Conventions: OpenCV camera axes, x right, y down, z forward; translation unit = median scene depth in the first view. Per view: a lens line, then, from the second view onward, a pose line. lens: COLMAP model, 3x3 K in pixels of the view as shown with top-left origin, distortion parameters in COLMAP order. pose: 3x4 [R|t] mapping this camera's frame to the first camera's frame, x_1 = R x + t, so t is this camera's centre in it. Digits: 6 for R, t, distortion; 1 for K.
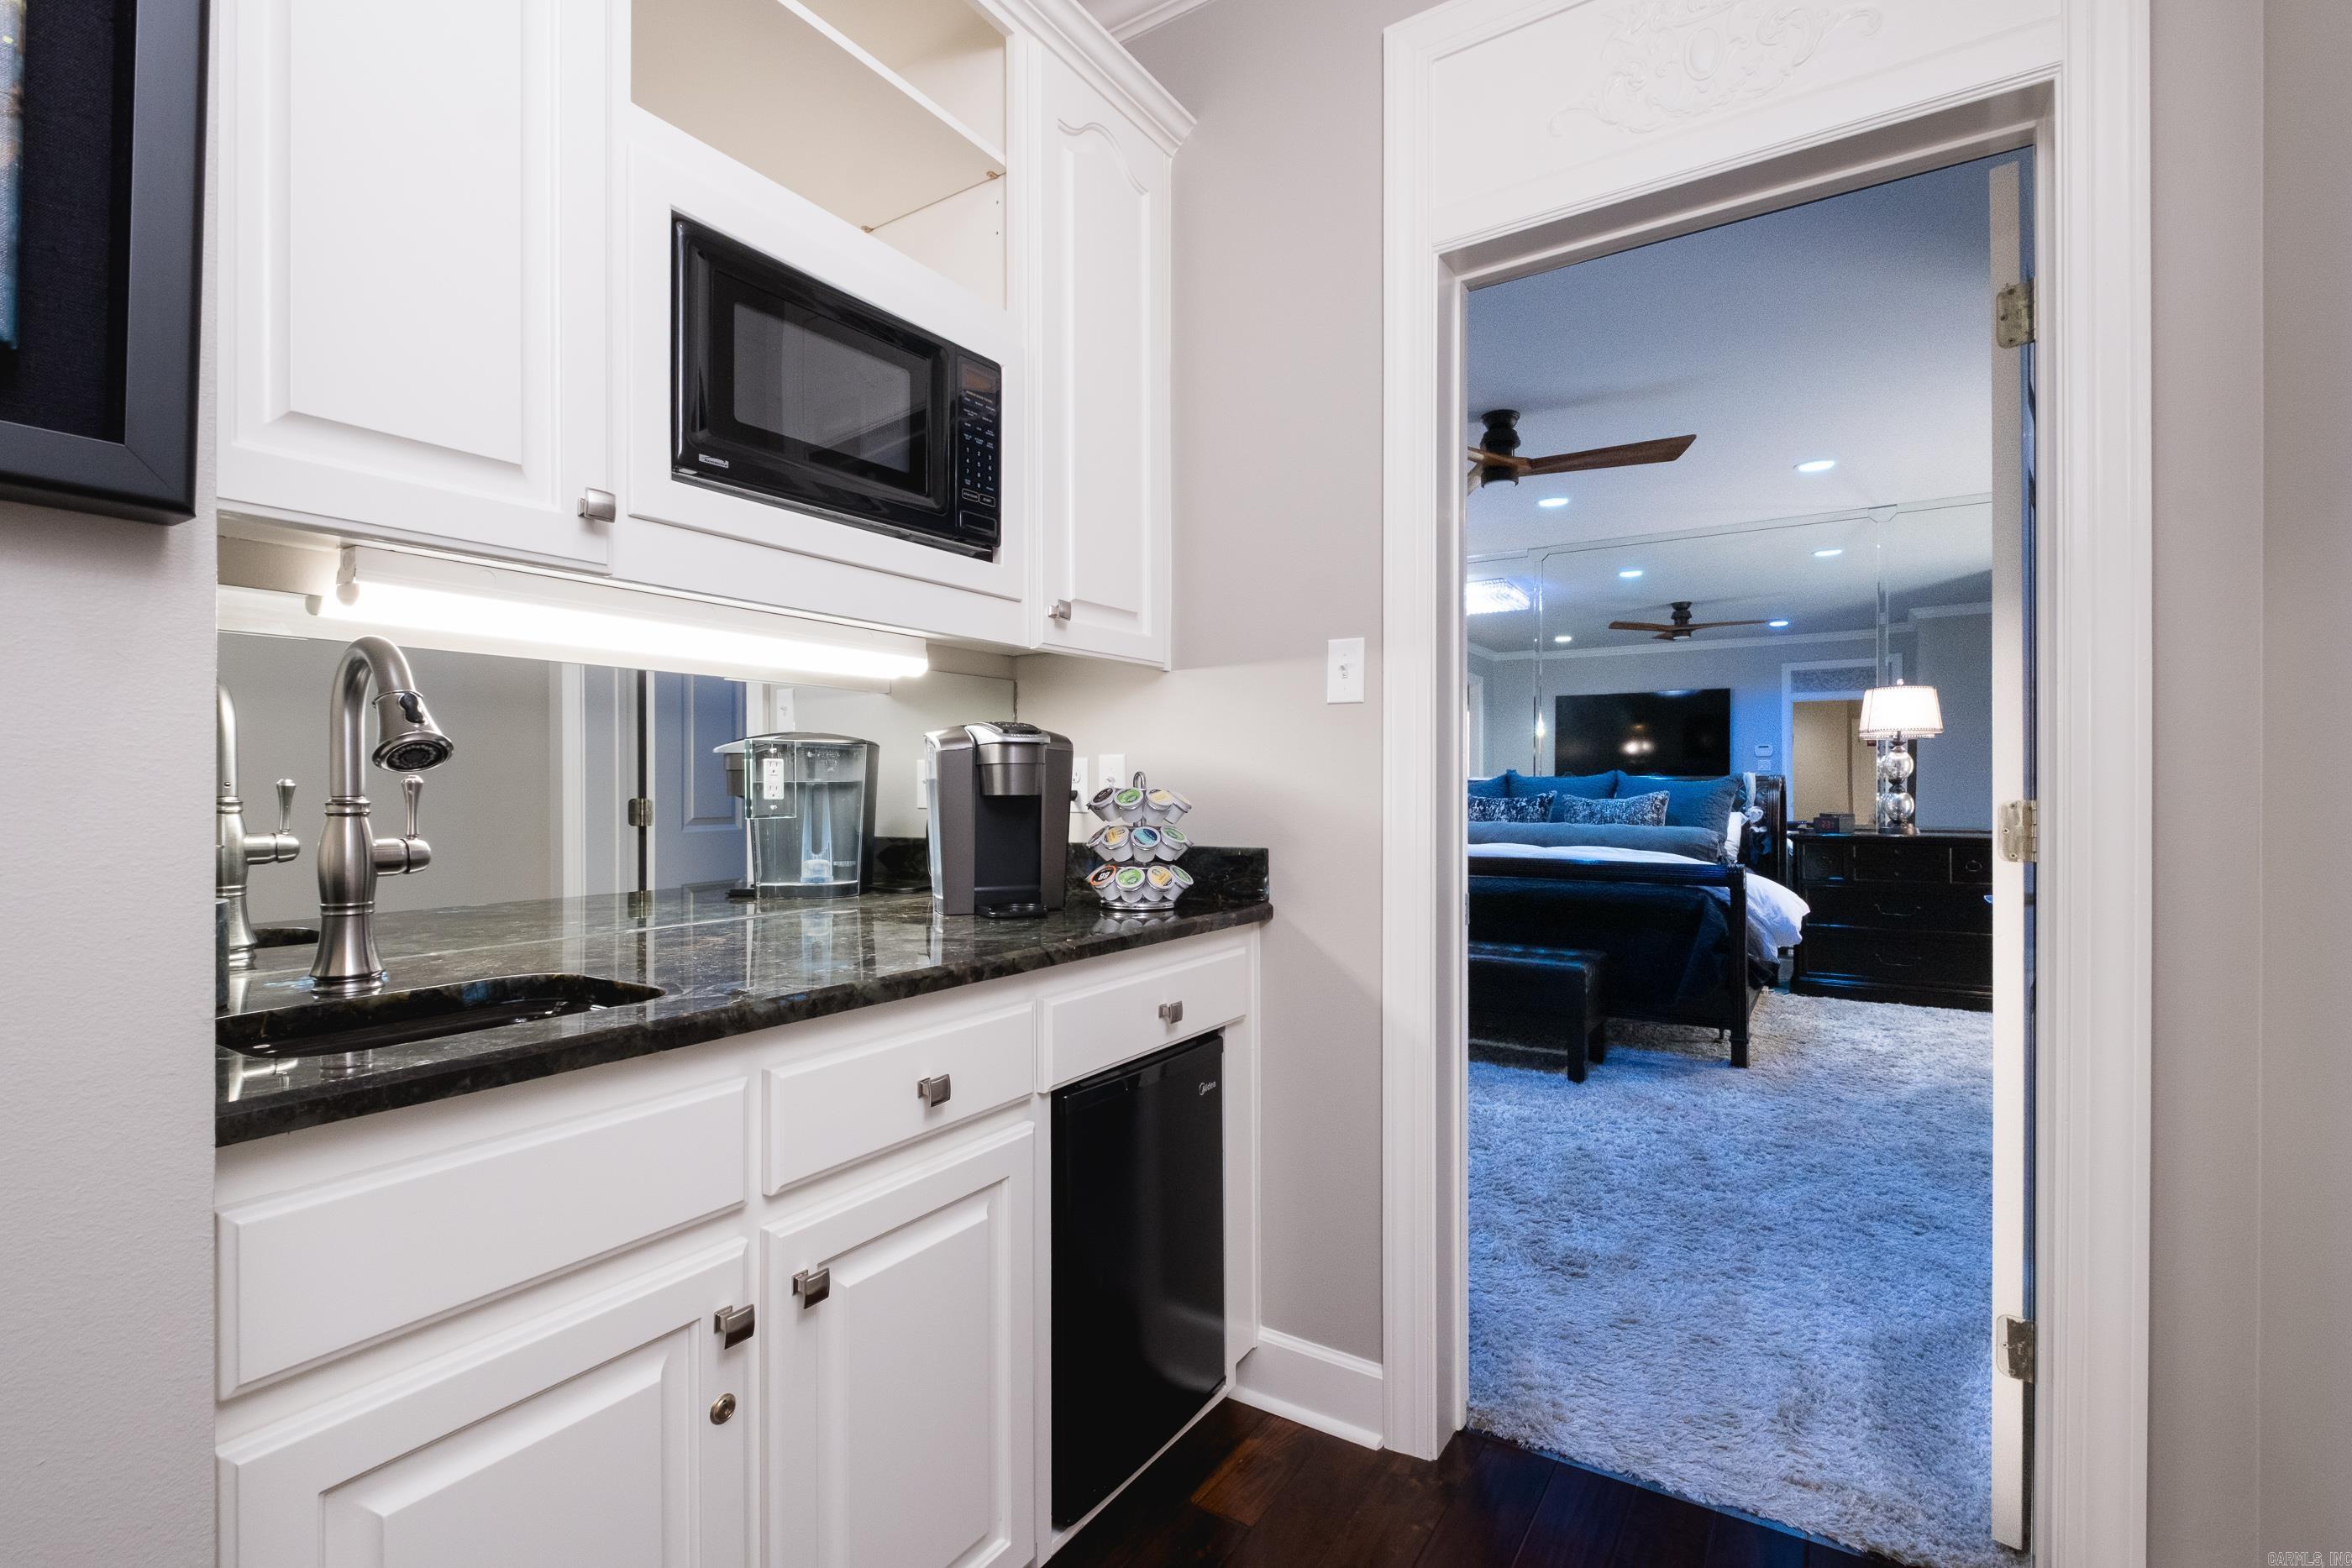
lens RADIAL K [[1018.5, 0, 1197.1], [0, 1018.5, 785.1], [0, 0, 1]] dist [0.001960, -0.000313]
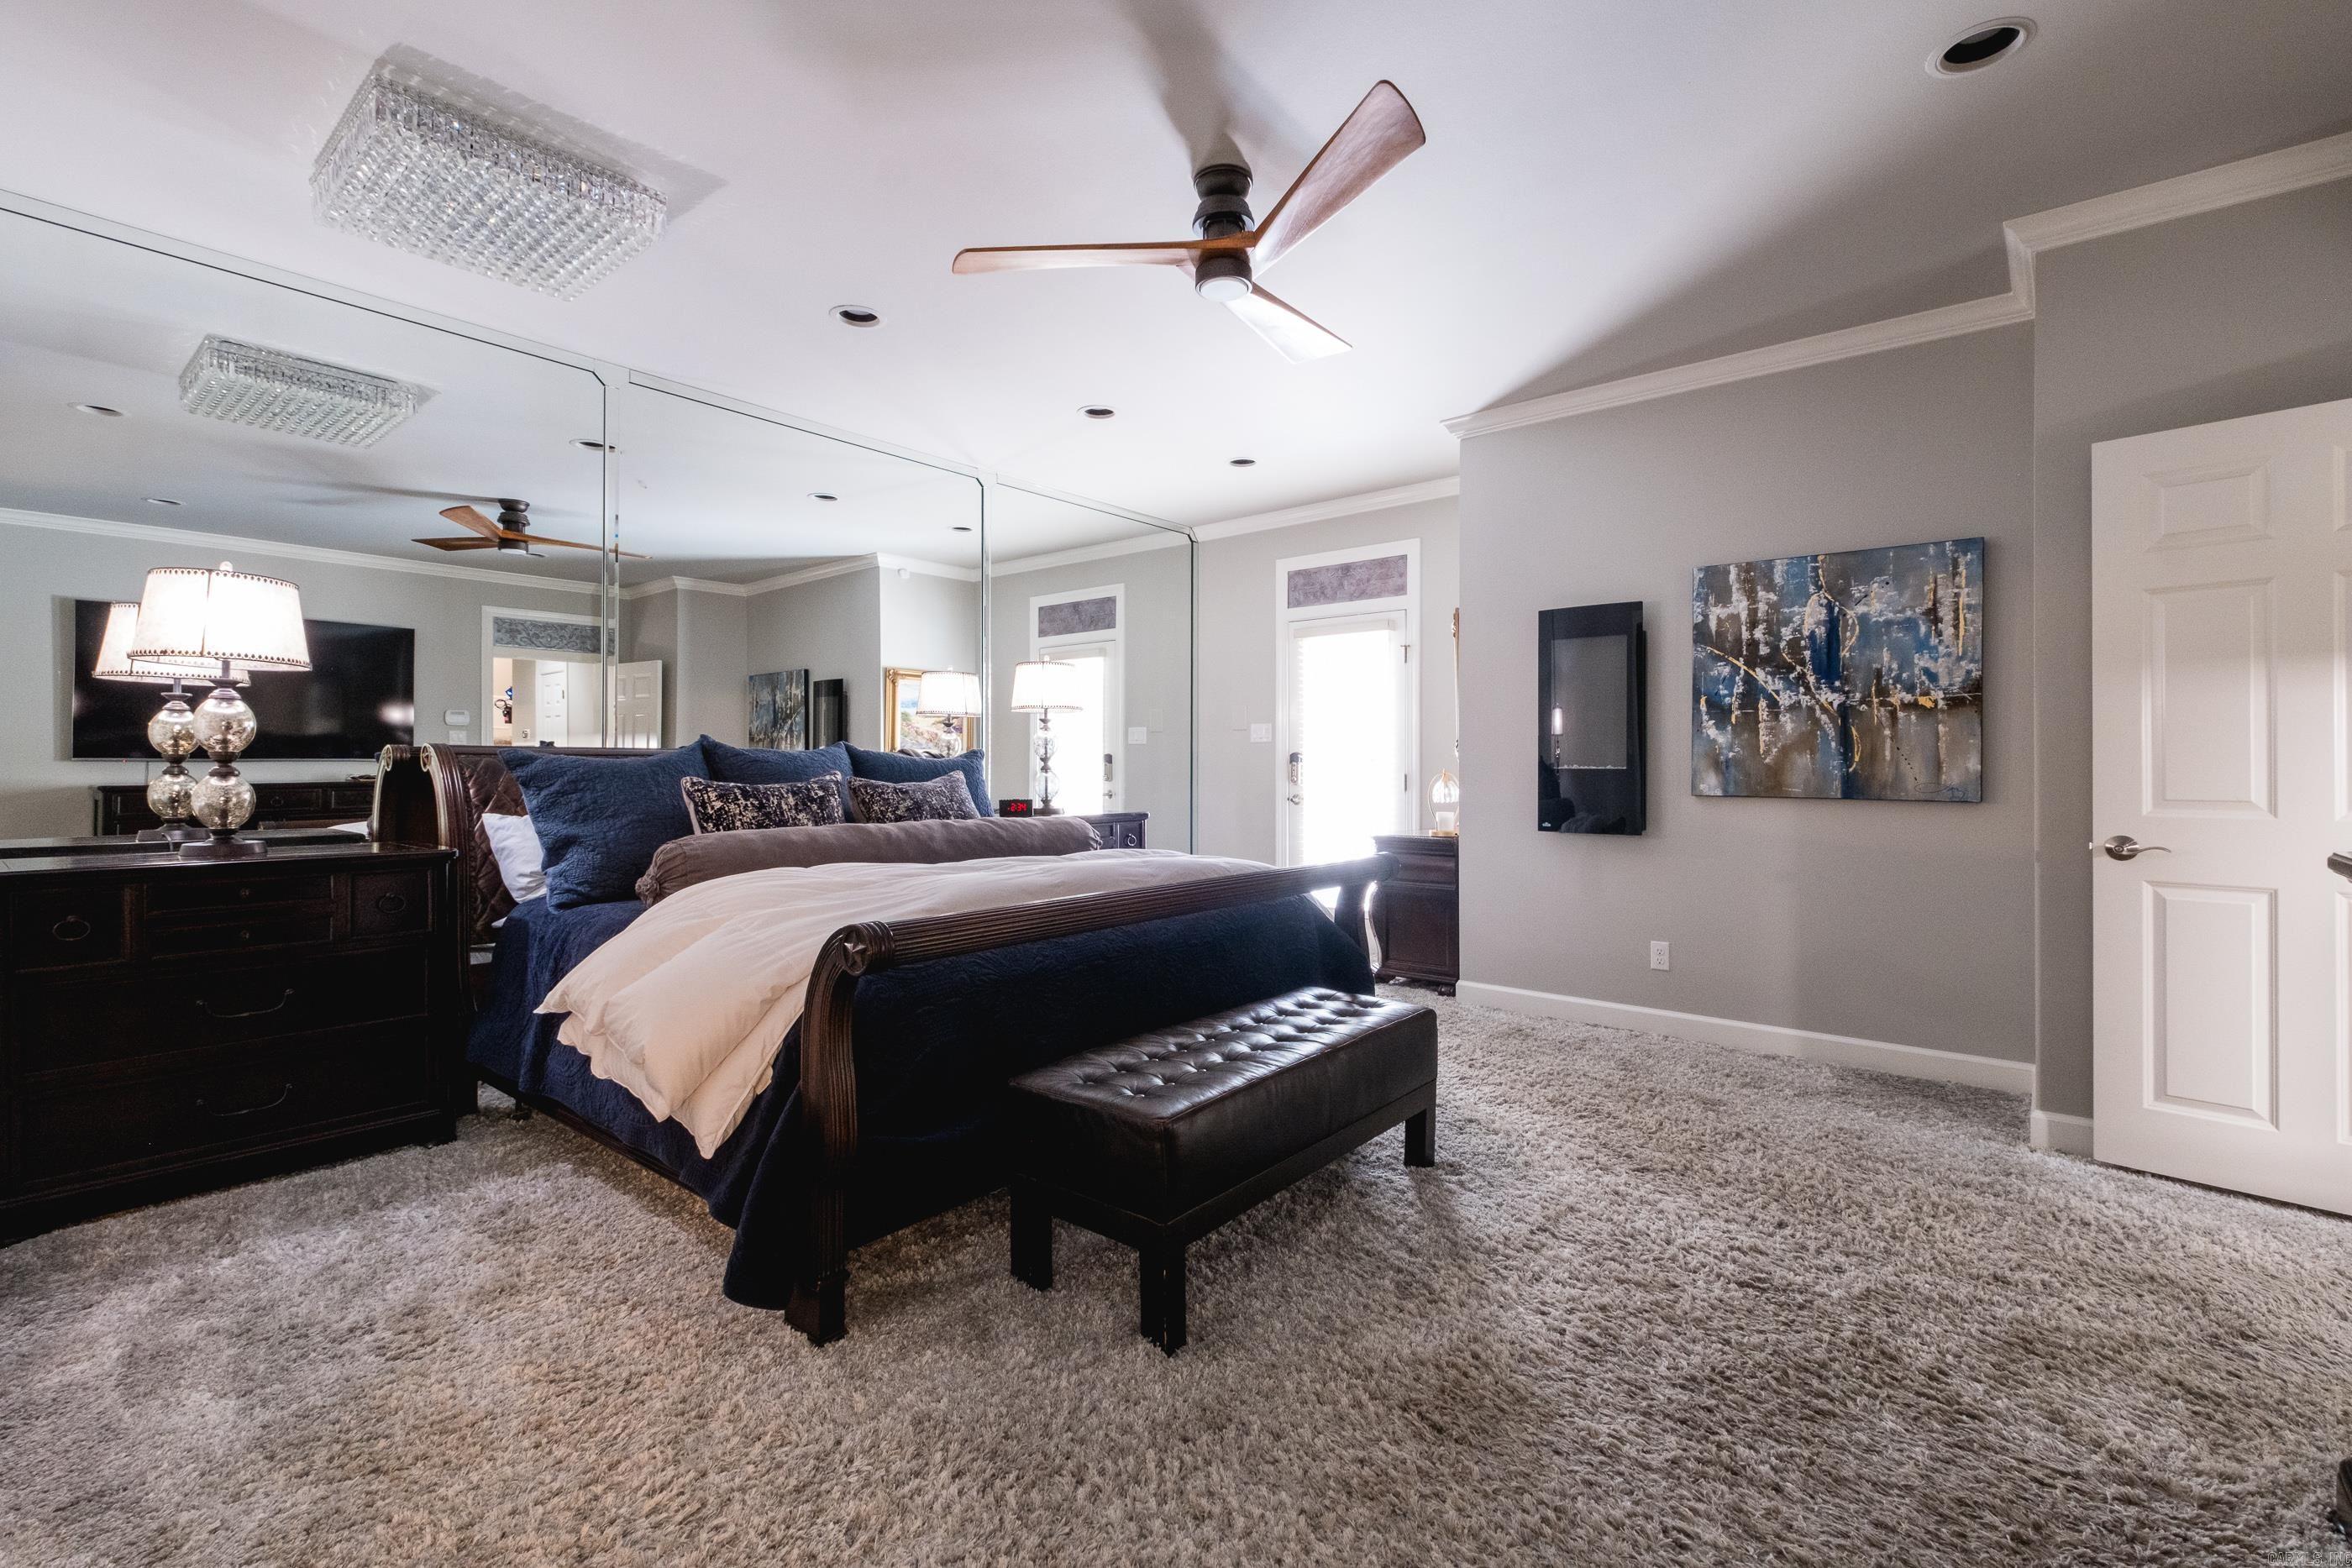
lens RADIAL K [[1018.5, 0, 1241.5], [0, 1018.5, 758.6], [0, 0, 1]] dist [0.001960, -0.000313]
pose [[0.091514, 0.008261, 0.995770, -0.304645], [-0.004177, 0.999960, -0.007912, 0.001337], [-0.995795, -0.003435, 0.091545, 0.768521]]
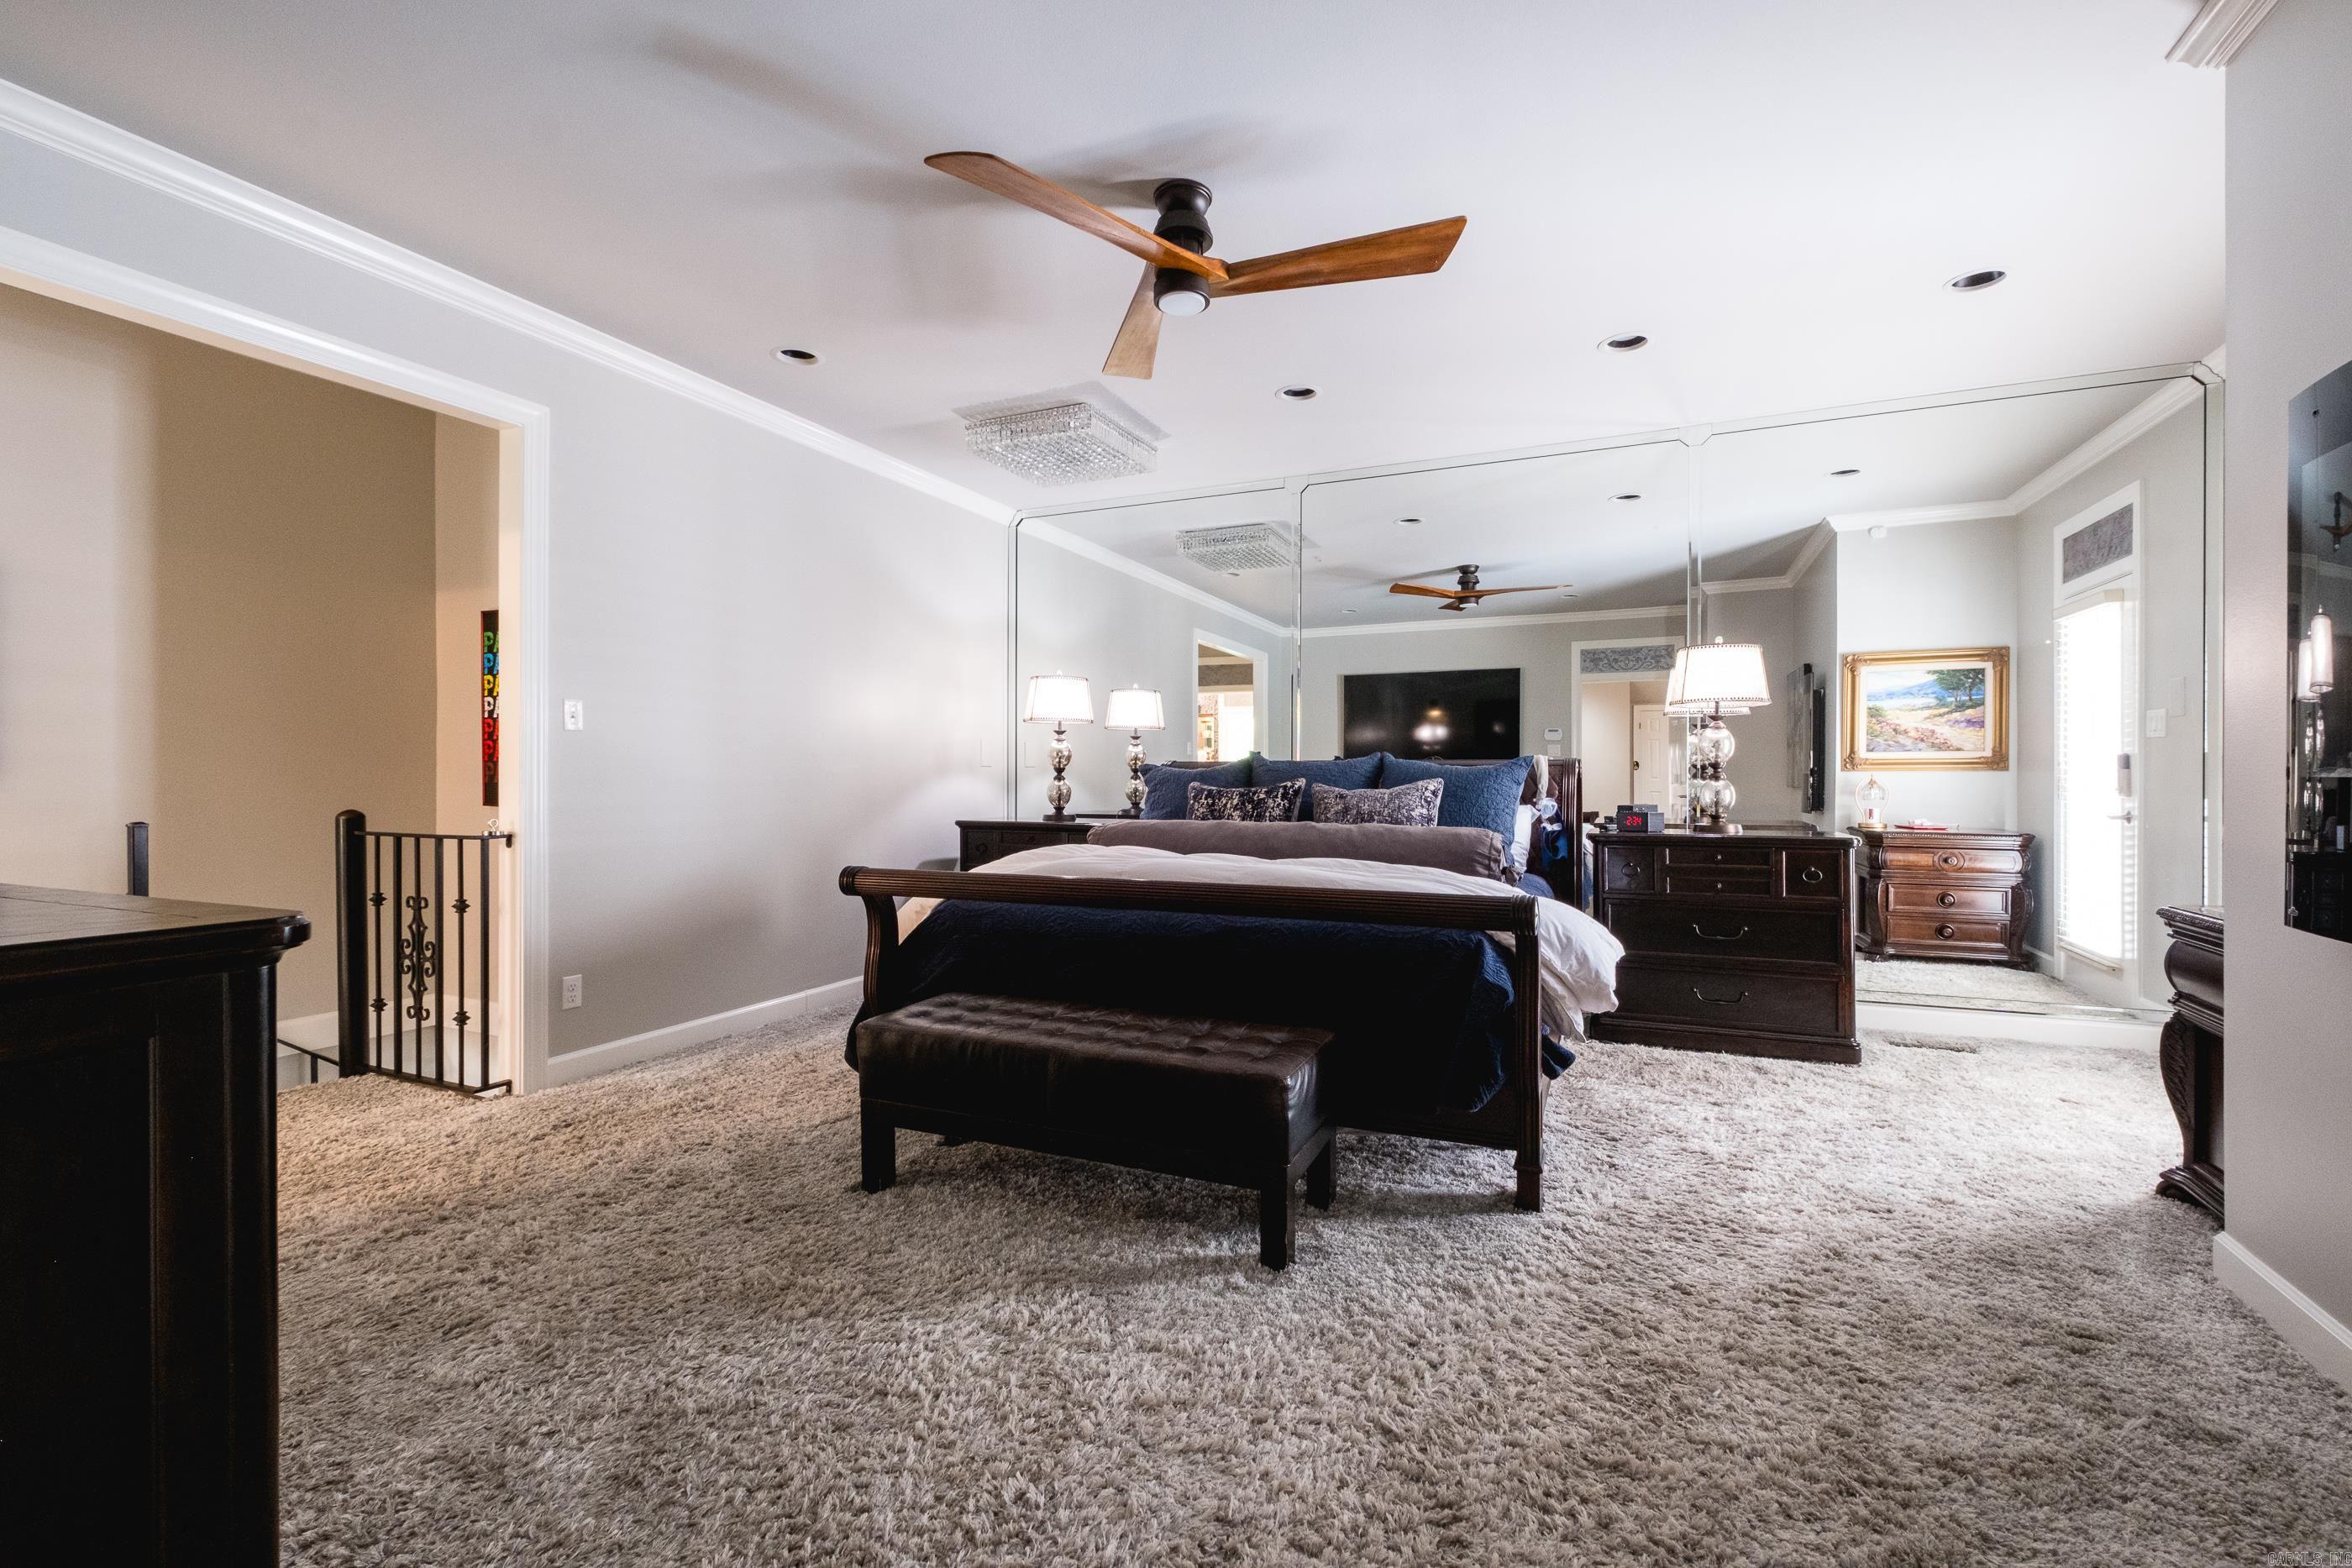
lens RADIAL K [[1018.5, 0, 1173.7], [0, 1018.5, 783.2], [0, 0, 1]] dist [0.001960, -0.000313]
pose [[0.988192, -0.002968, 0.153191, 0.148815], [0.001322, 0.999940, 0.010847, 0.000393], [-0.153214, -0.010516, 0.988137, 0.280477]]
